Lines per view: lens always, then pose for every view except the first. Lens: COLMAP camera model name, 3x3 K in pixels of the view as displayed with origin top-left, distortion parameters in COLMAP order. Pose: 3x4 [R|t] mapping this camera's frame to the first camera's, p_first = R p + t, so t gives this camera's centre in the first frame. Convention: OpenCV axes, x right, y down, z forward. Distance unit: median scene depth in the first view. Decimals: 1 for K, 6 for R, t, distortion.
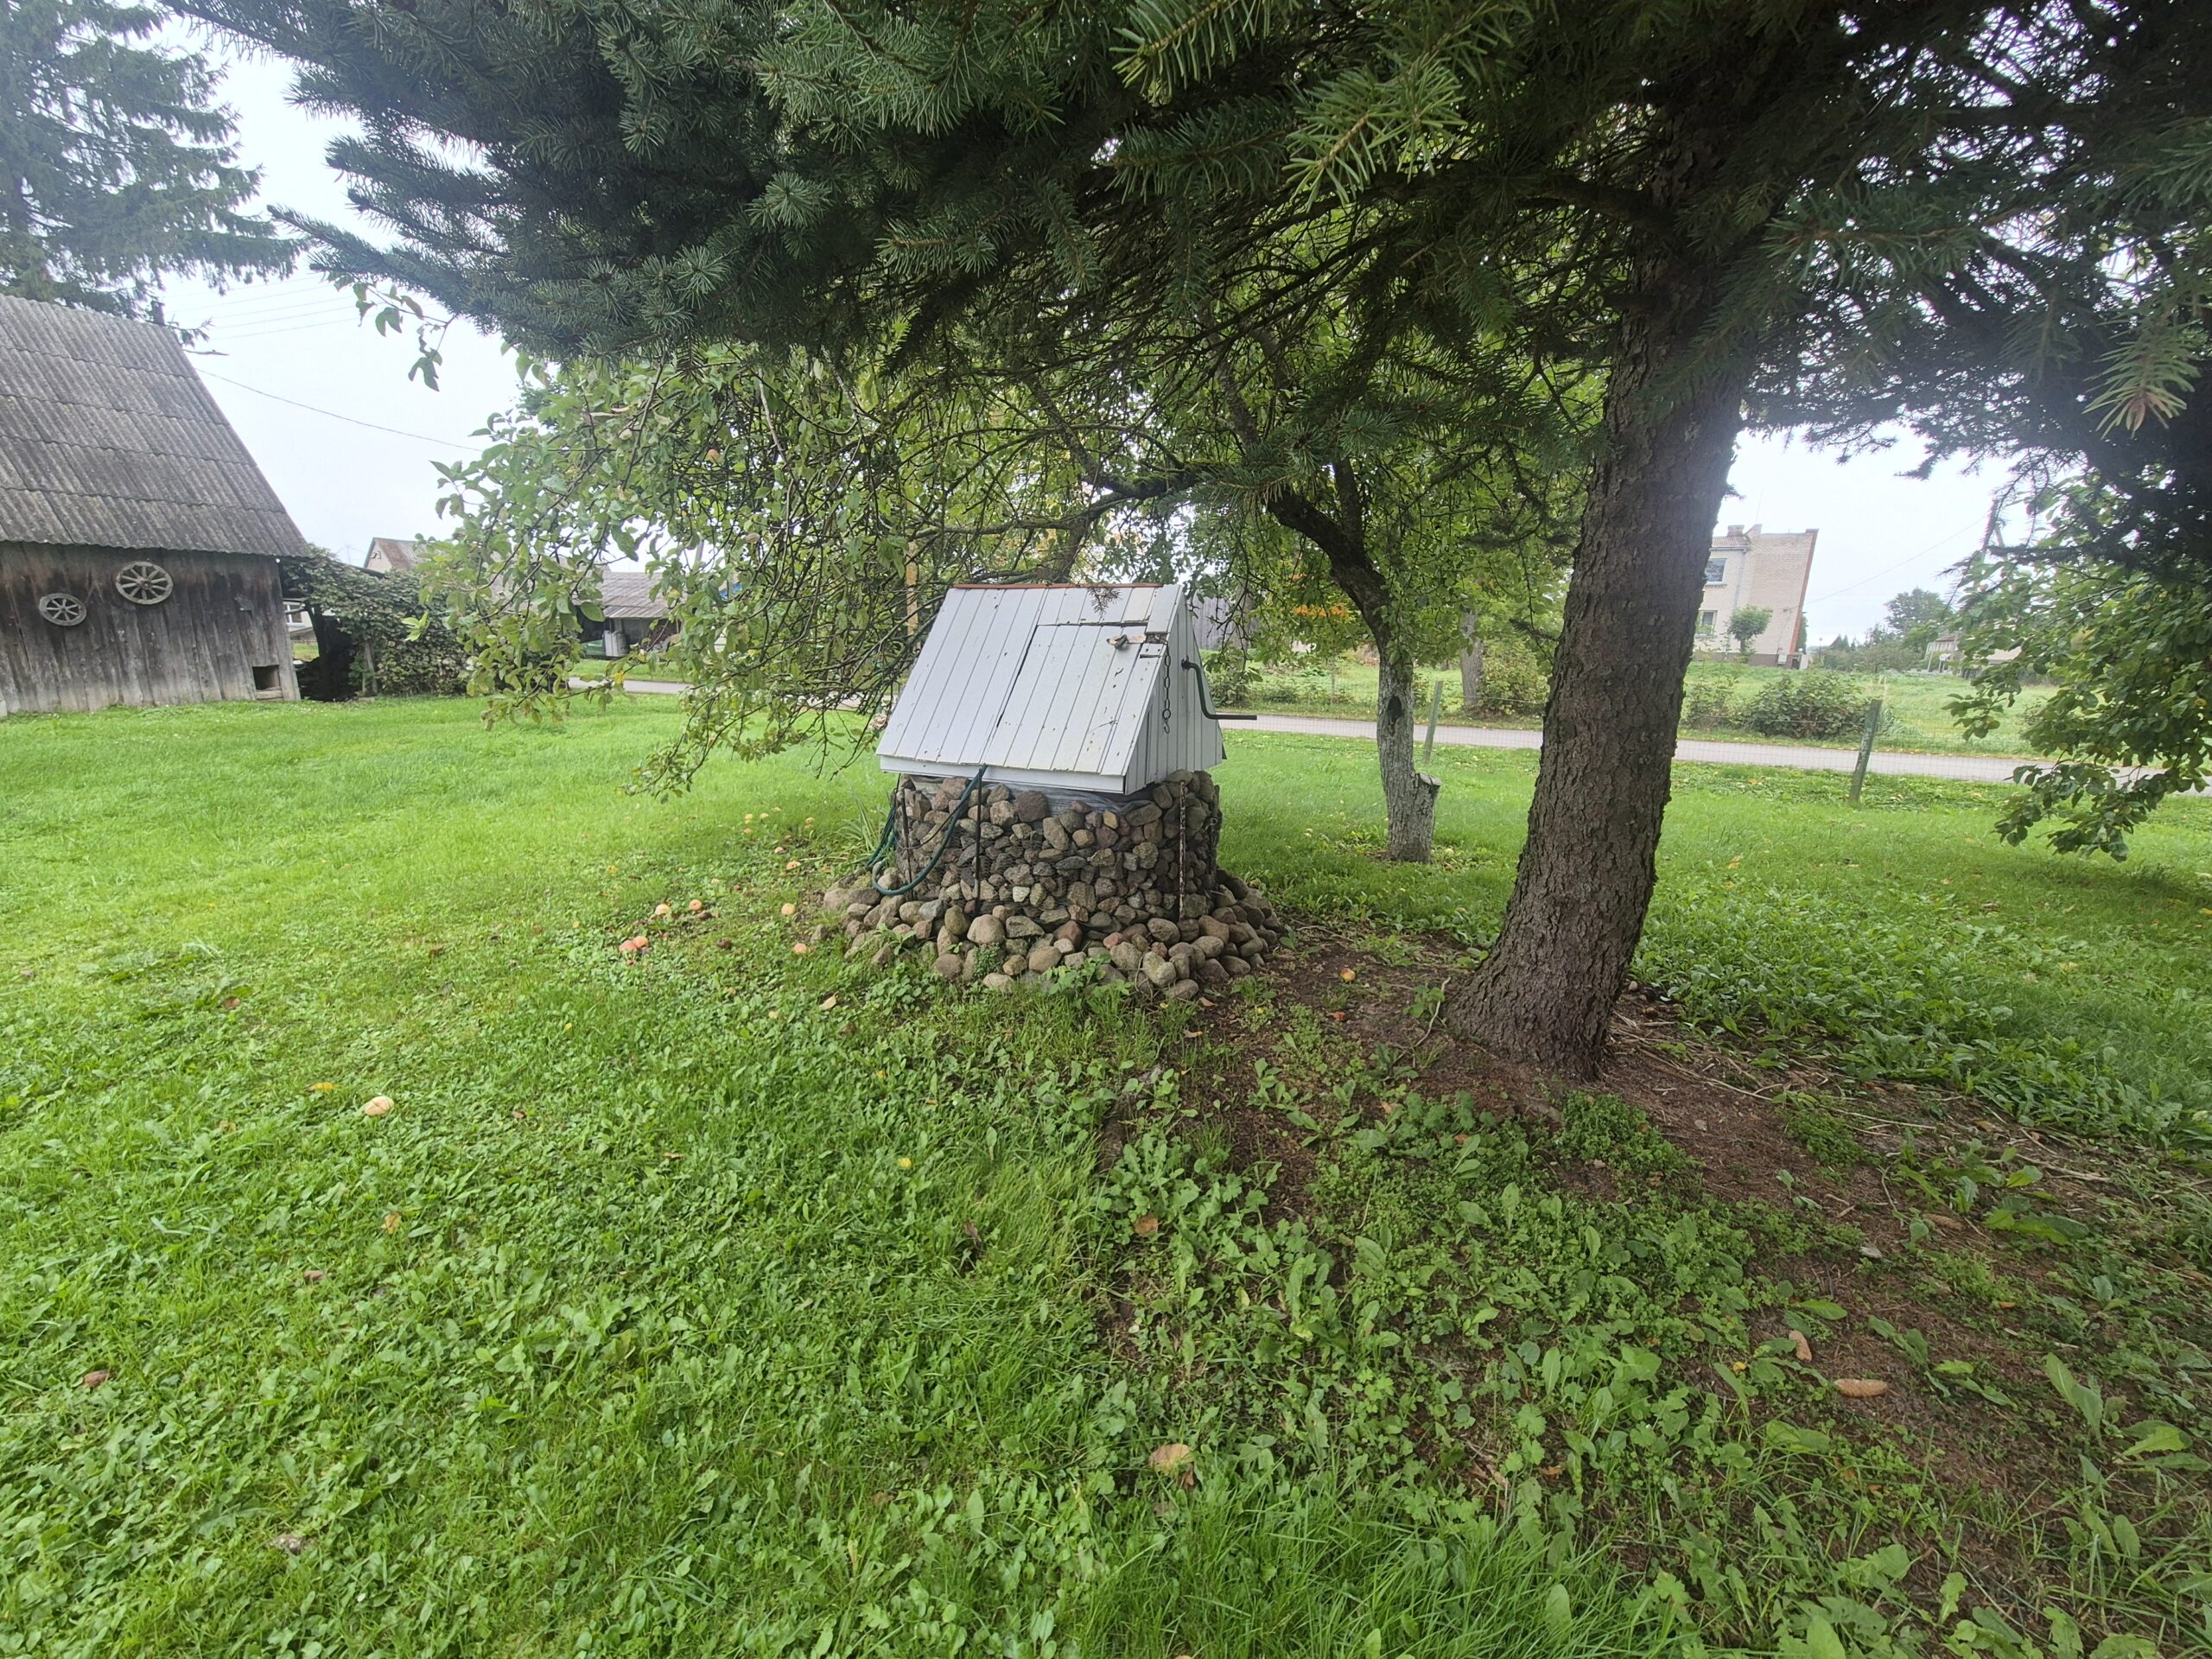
lens RADIAL K [[898.8, 0, 1102.6], [0, 898.8, 840.2], [0, 0, 1]] dist [-0.001236, -0.000720]
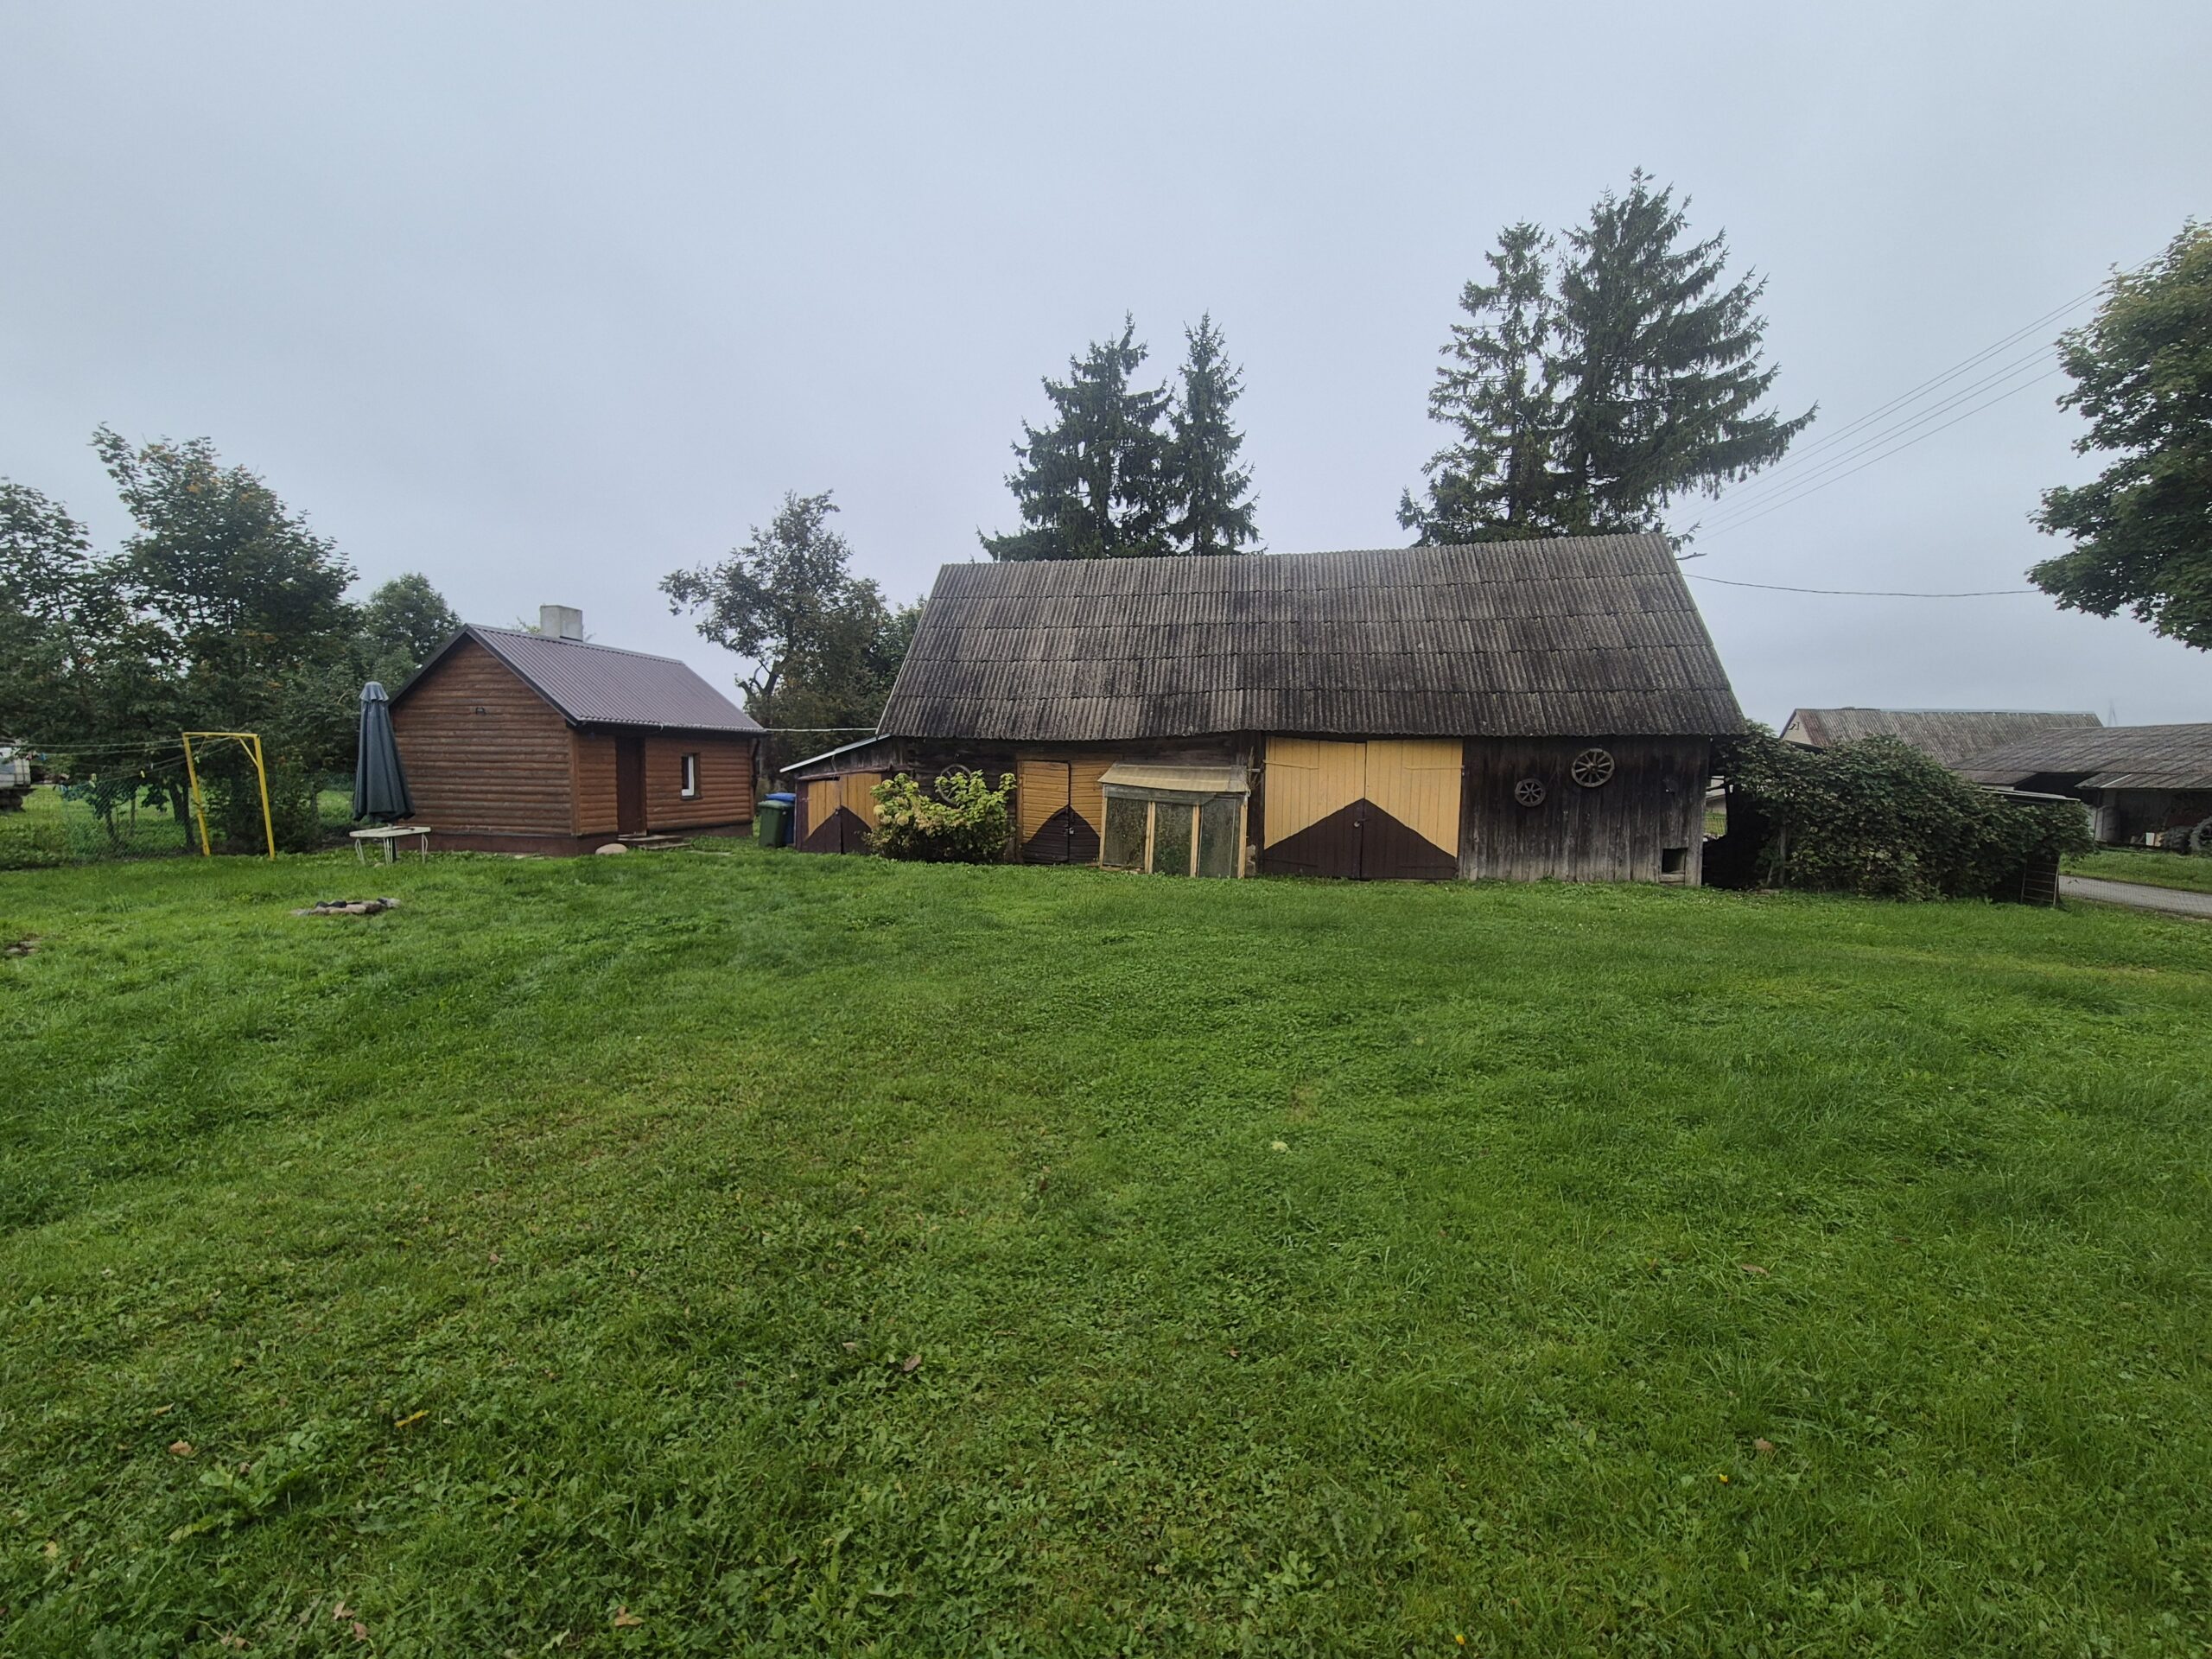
lens RADIAL K [[898.8, 0, 1104.9], [0, 898.8, 834.9], [0, 0, 1]] dist [-0.001236, -0.000720]
pose [[0.262801, 0.048444, -0.963633, -0.157273], [-0.225780, 0.974097, -0.012604, -0.053471], [0.938062, 0.220881, 0.266931, 0.157100]]
